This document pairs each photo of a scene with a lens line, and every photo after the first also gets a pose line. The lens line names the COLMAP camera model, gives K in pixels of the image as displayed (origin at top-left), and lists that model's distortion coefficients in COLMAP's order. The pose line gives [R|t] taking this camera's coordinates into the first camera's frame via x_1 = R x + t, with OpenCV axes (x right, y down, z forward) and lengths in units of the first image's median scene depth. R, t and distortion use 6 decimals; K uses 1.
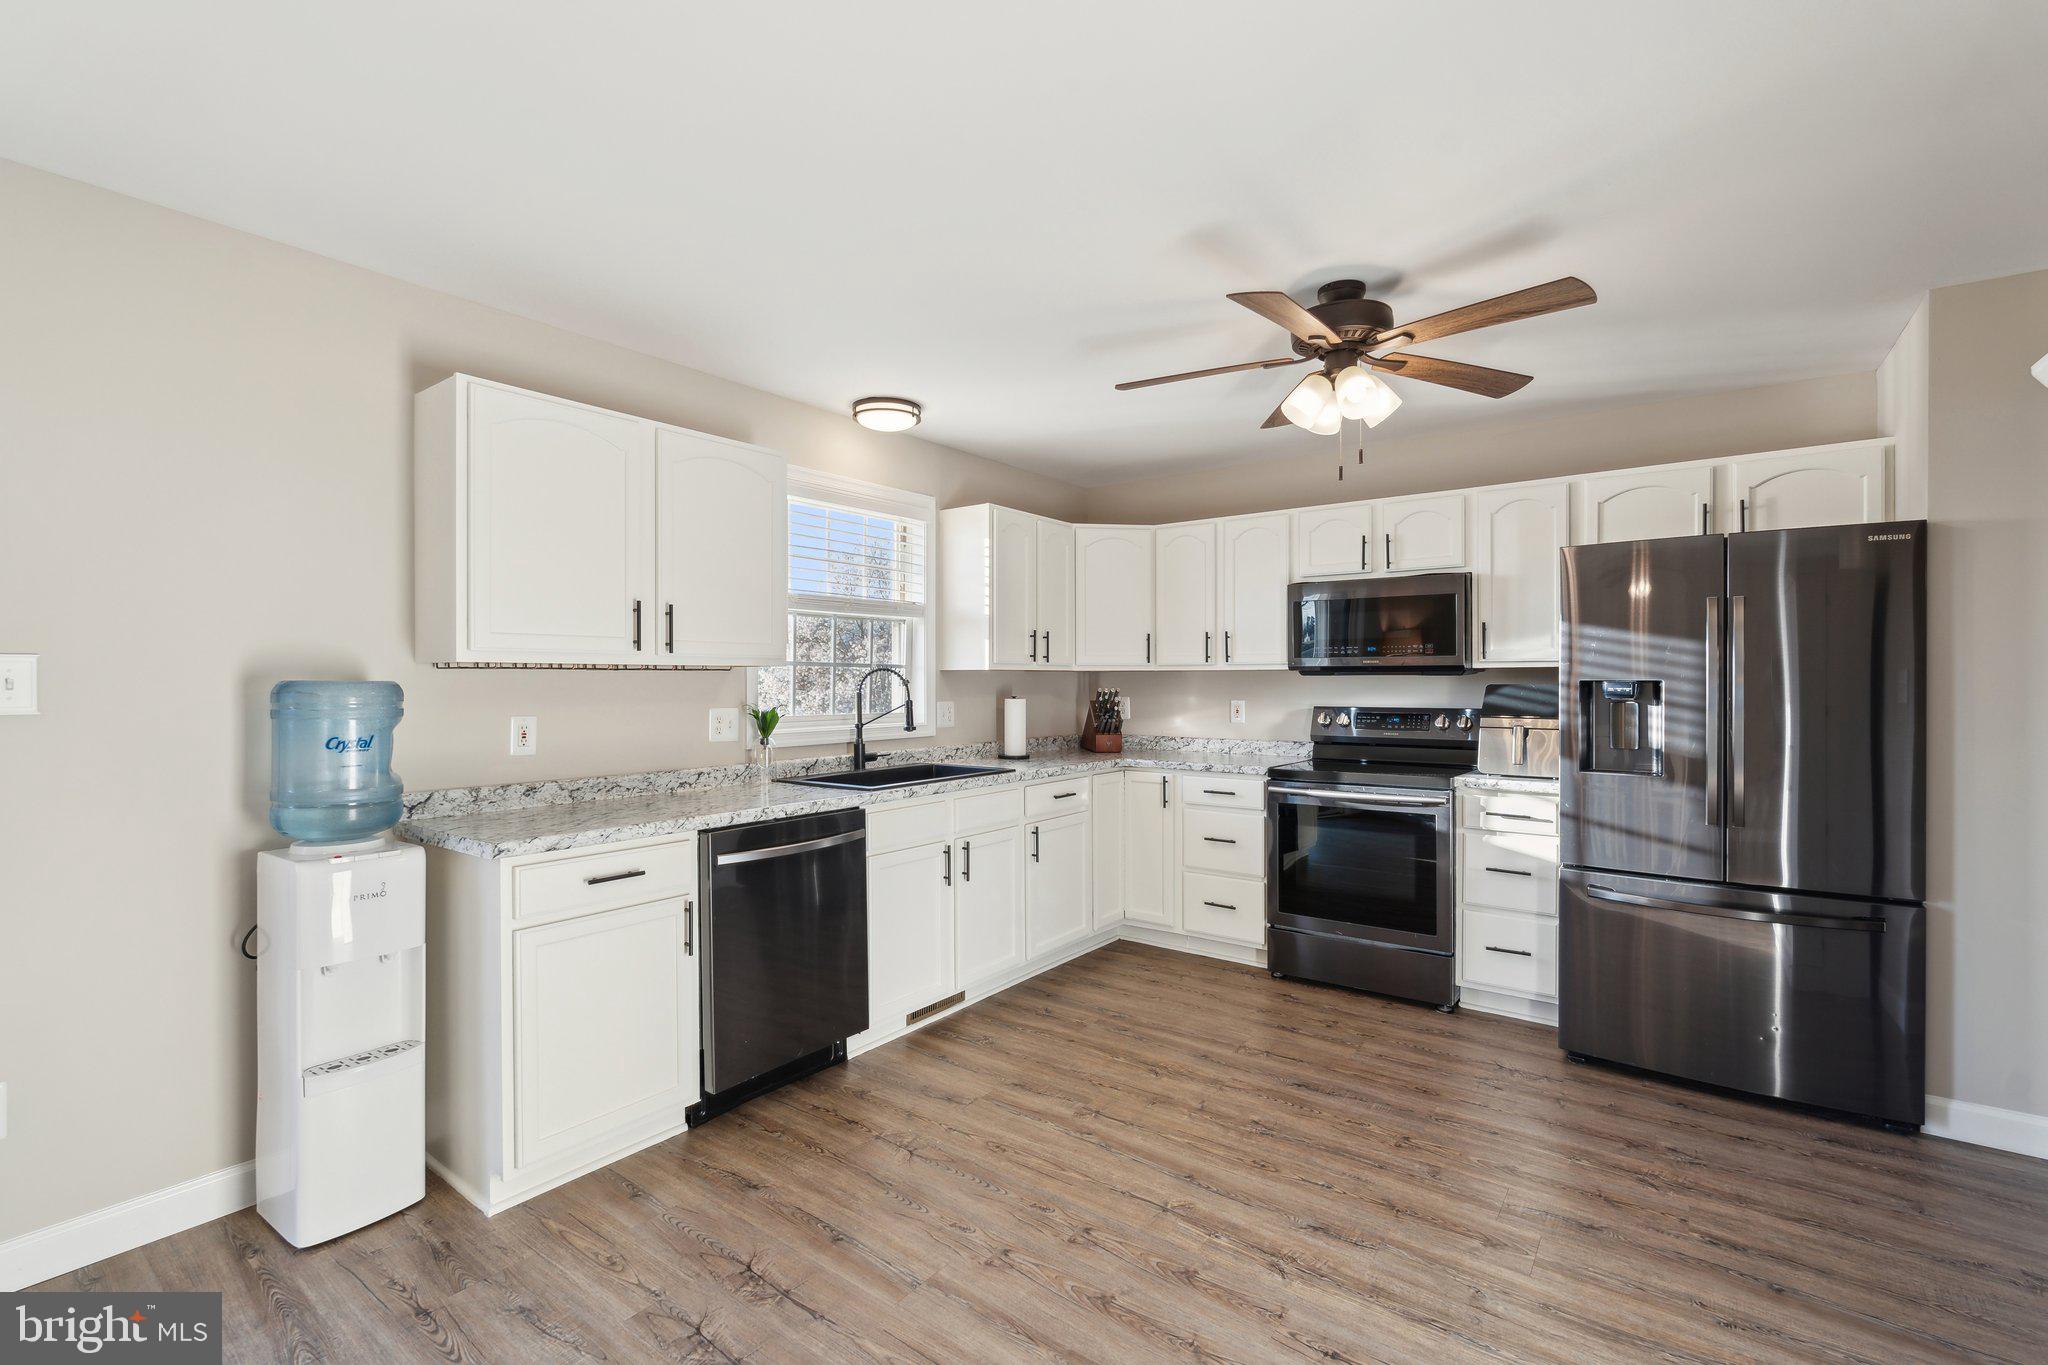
lens RADIAL K [[900.0, 0, 1024.0], [0, 900.0, 682.5], [0, 0, 1]] dist [-0.003342, 0.000121]
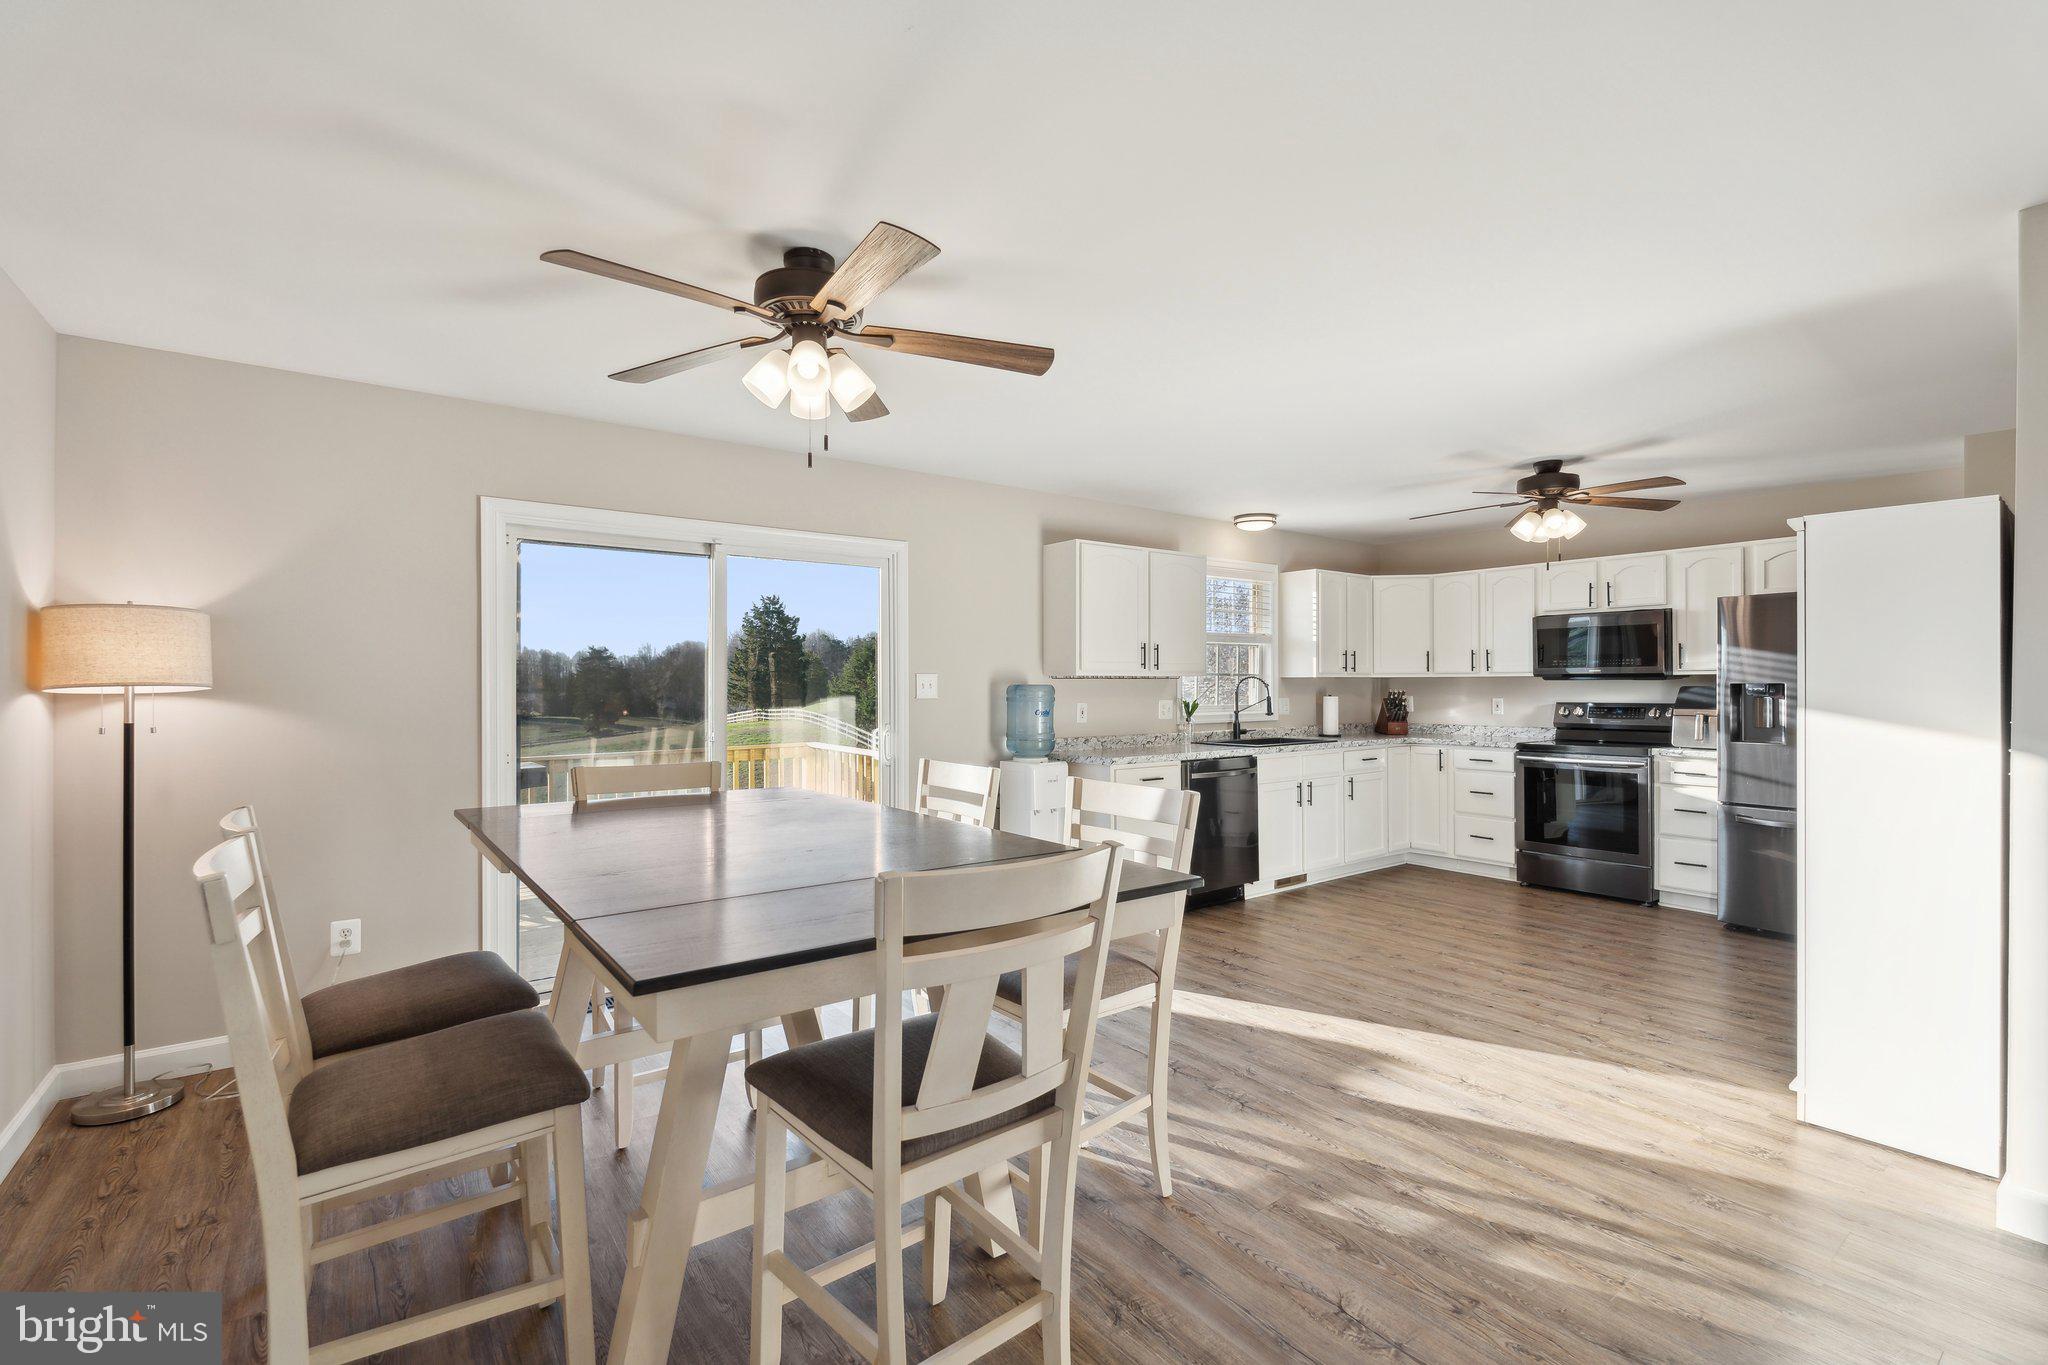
lens RADIAL K [[900.0, 0, 1024.0], [0, 900.0, 682.5], [0, 0, 1]] dist [-0.003342, 0.000121]
pose [[0.961118, -0.002171, -0.276128, -0.110214], [0.000775, 0.999986, -0.005163, 0.002865], [0.276136, 0.004749, 0.961107, -0.721108]]
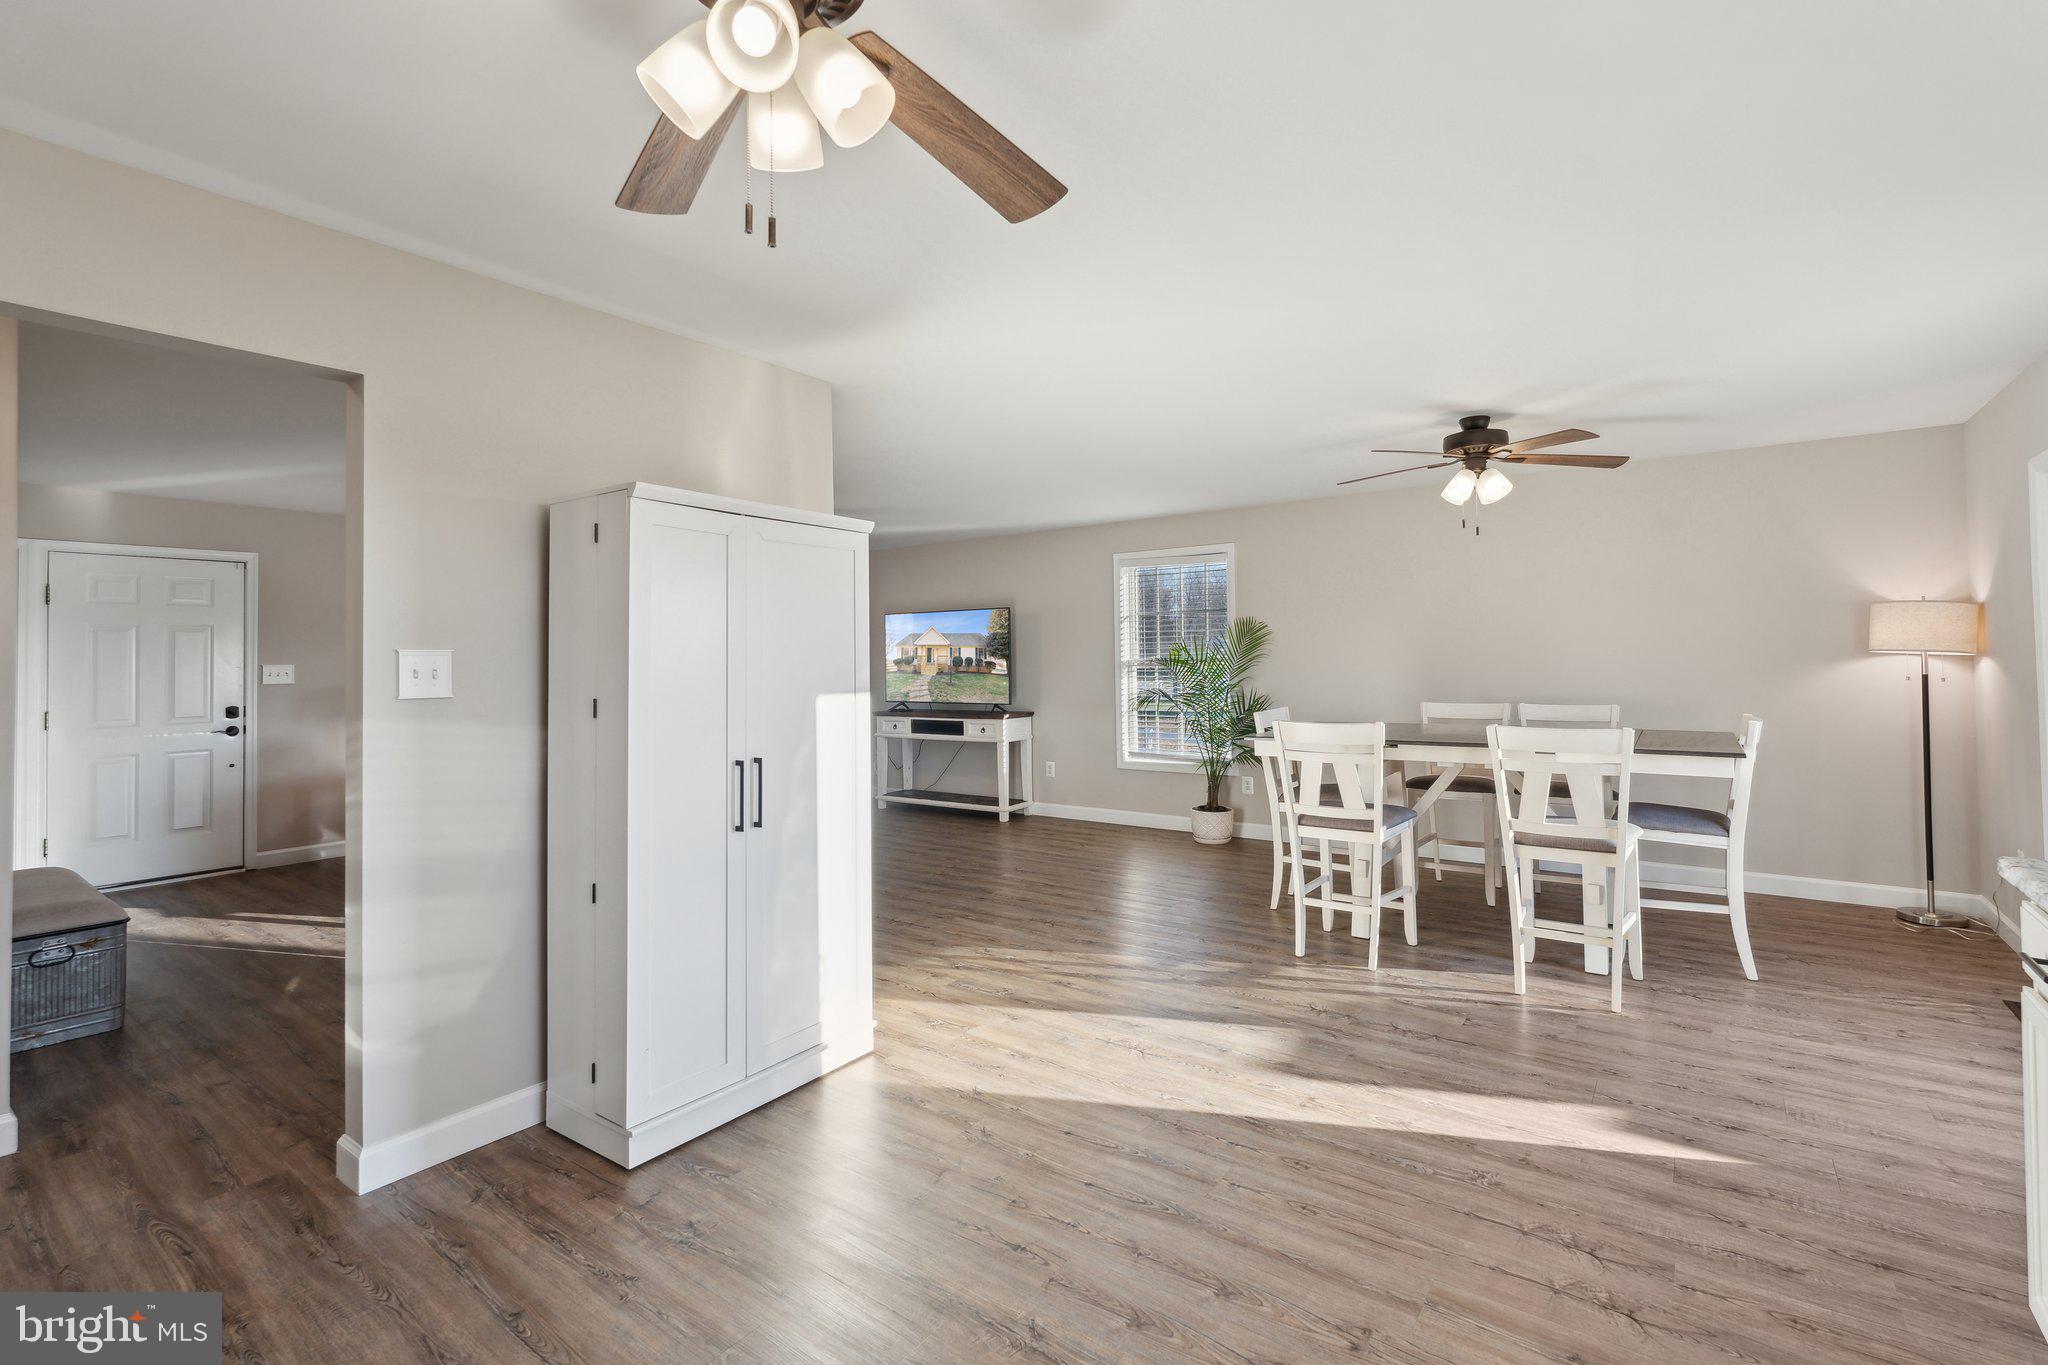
lens RADIAL K [[921.8, 0, 1026.4], [0, 921.8, 632.6], [0, 0, 1]] dist [-0.001591, -0.000071]
pose [[-0.999860, 0.012224, -0.011465, 0.167180], [0.012534, 0.999546, -0.027381, -0.004603], [0.011125, -0.027521, -0.999559, 1.093020]]
